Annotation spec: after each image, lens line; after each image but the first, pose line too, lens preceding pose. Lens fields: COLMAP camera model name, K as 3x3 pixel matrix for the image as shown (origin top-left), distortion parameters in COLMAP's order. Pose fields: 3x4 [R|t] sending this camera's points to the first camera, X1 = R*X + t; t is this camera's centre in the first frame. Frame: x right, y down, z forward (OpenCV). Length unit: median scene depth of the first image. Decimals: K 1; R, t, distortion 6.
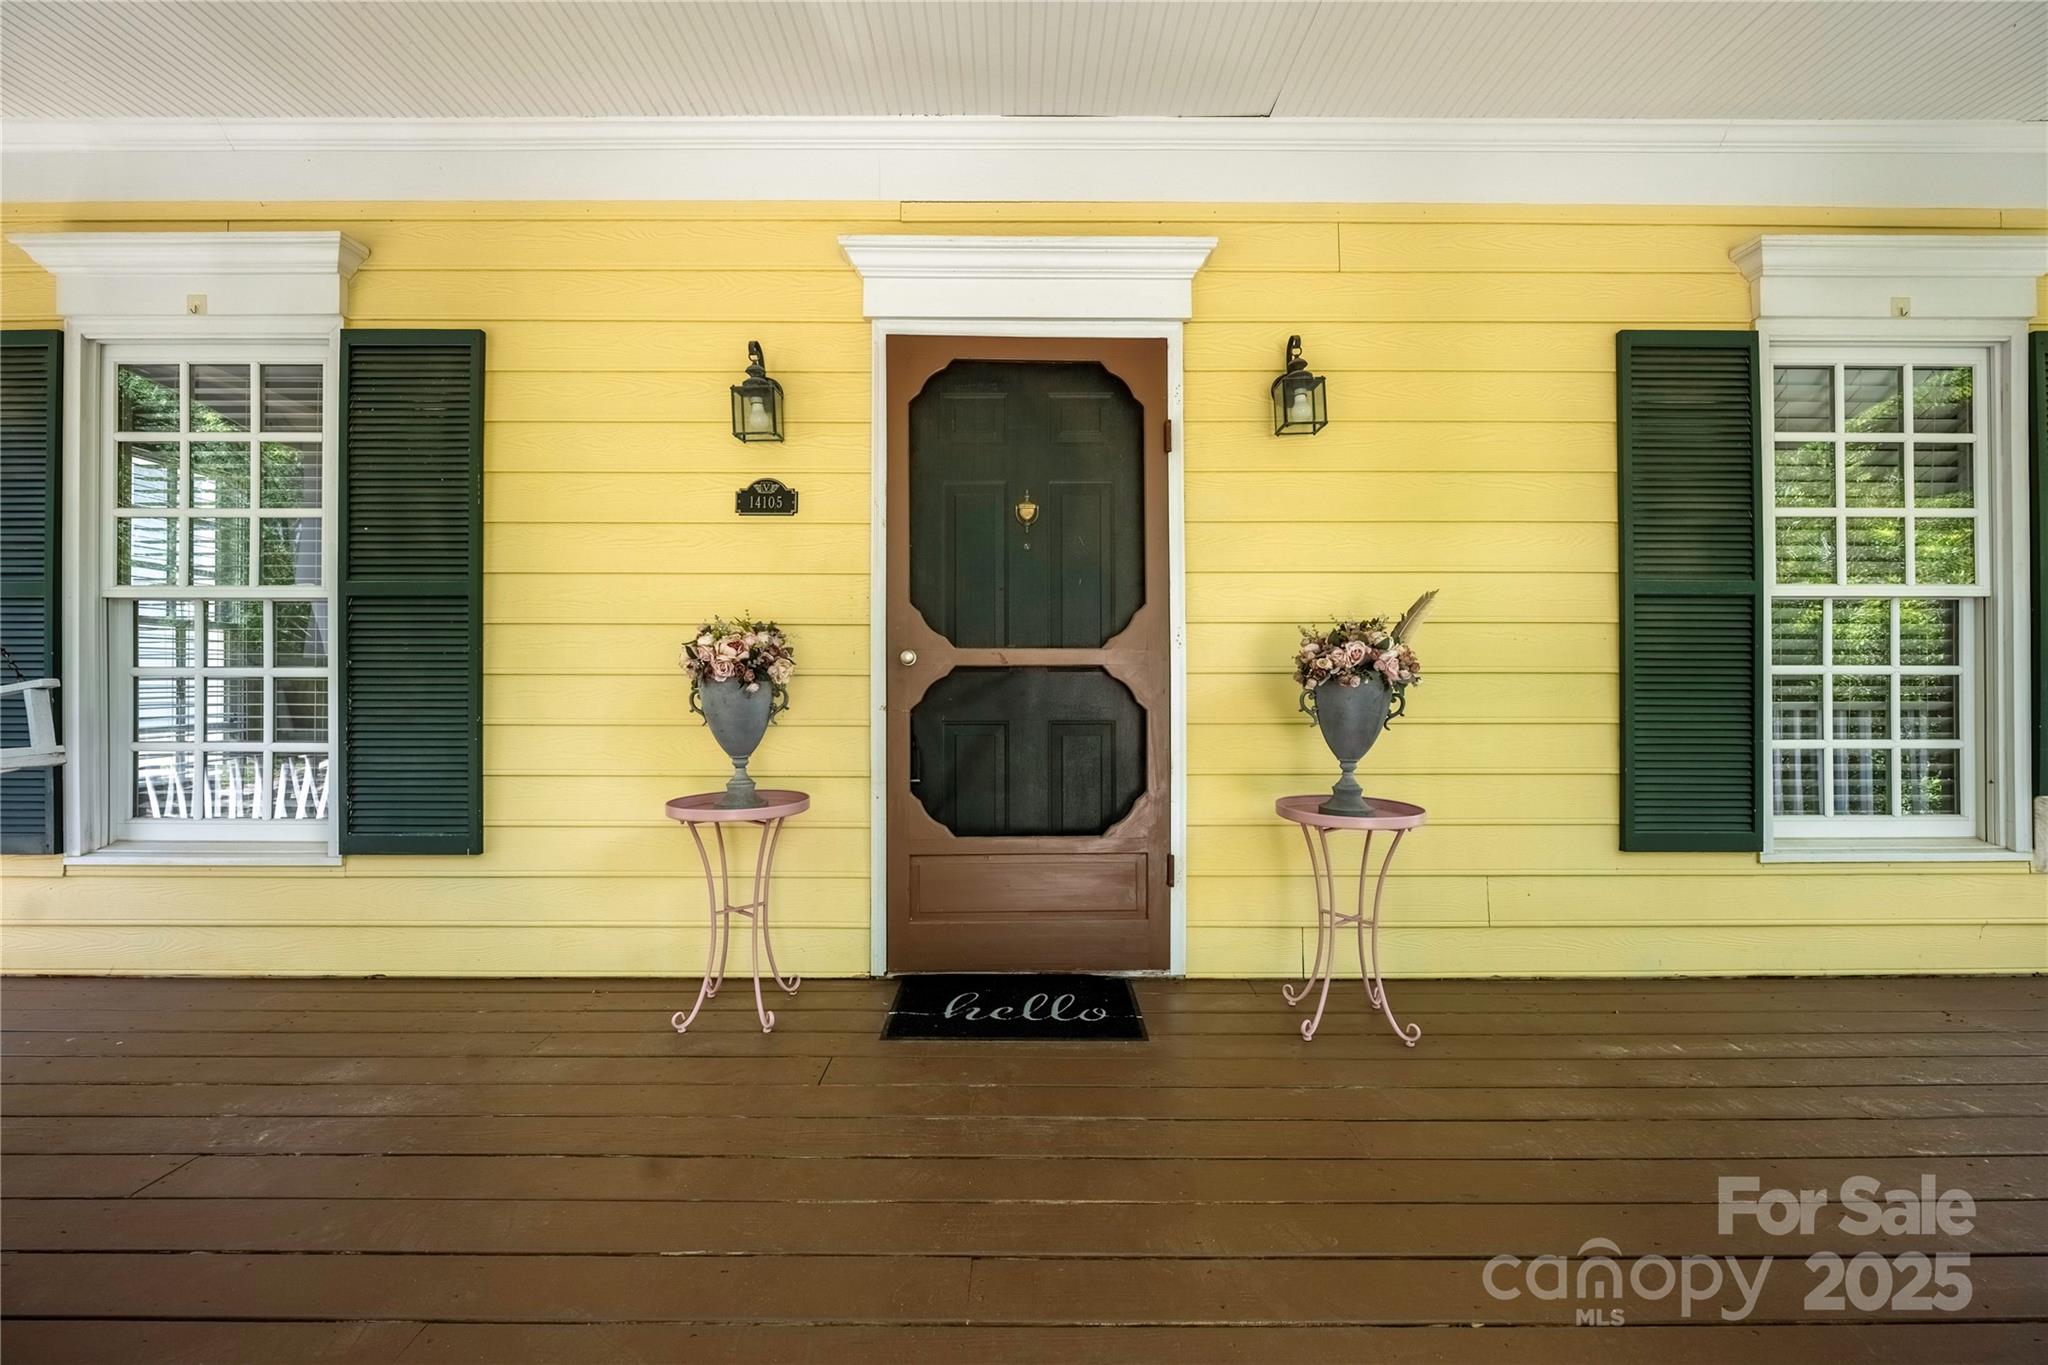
lens RADIAL K [[818.2, 0, 1024.0], [0, 818.2, 682.5], [0, 0, 1]] dist [-0.009773, -0.000183]
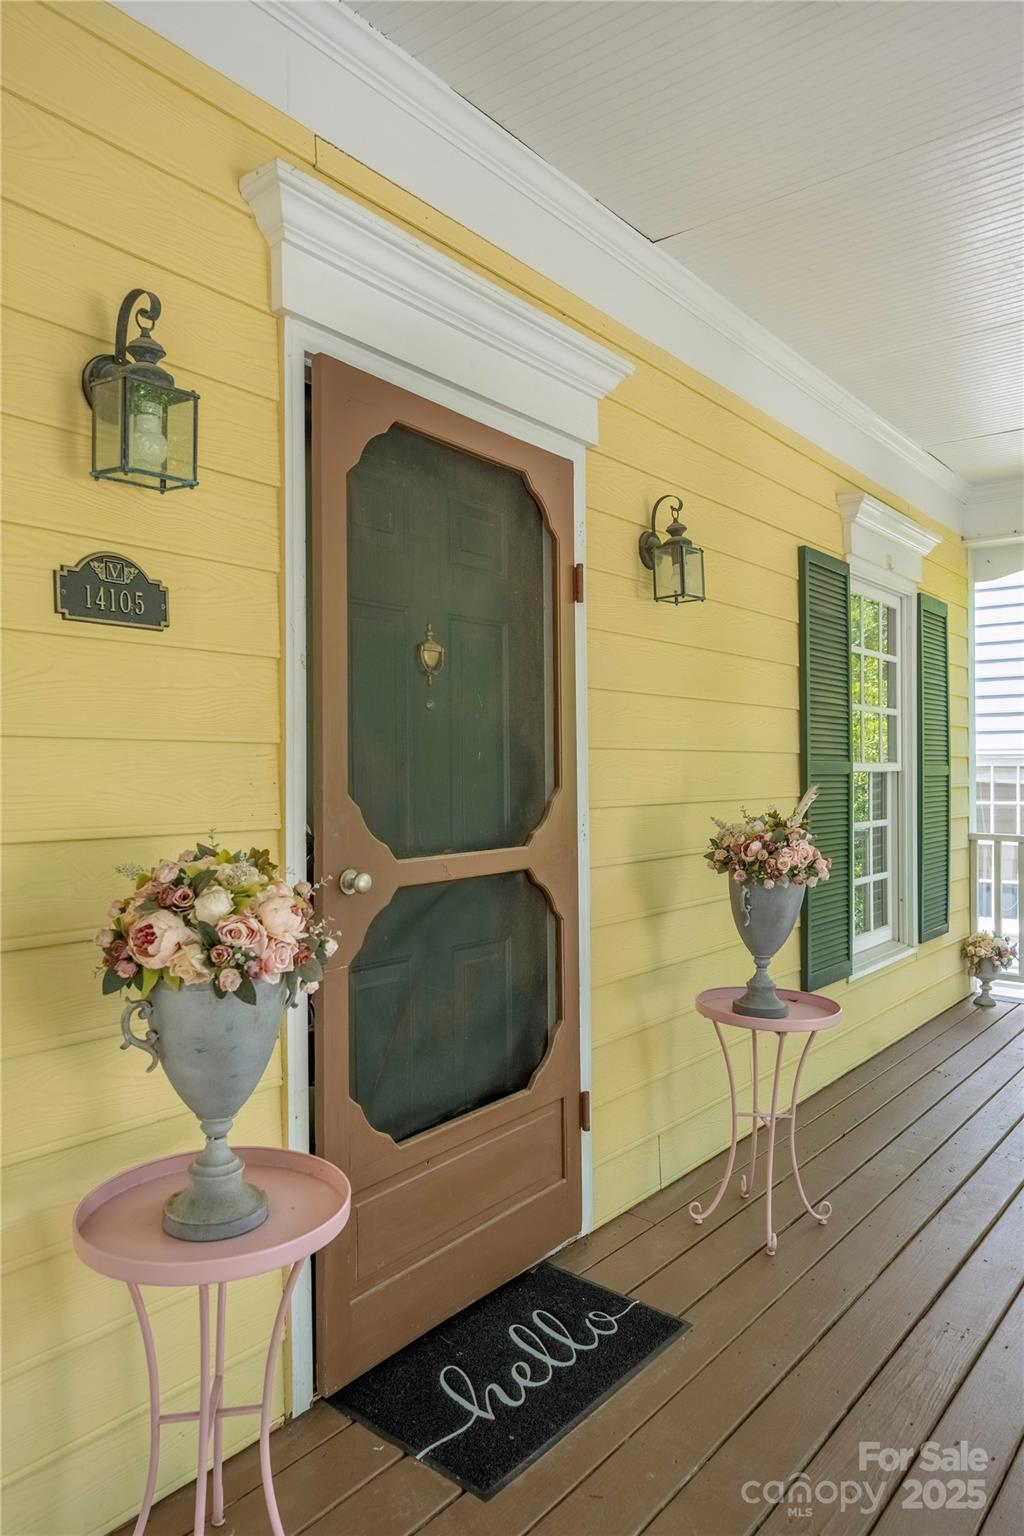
lens RADIAL K [[998.9, 0, 512.2], [0, 998.9, 776.3], [0, 0, 1]] dist [-0.002001, -0.000367]
pose [[0.641354, -0.005789, 0.767224, -0.635954], [0.001365, 0.999979, 0.006404, -0.113783], [-0.767244, -0.003060, 0.641348, 0.406928]]
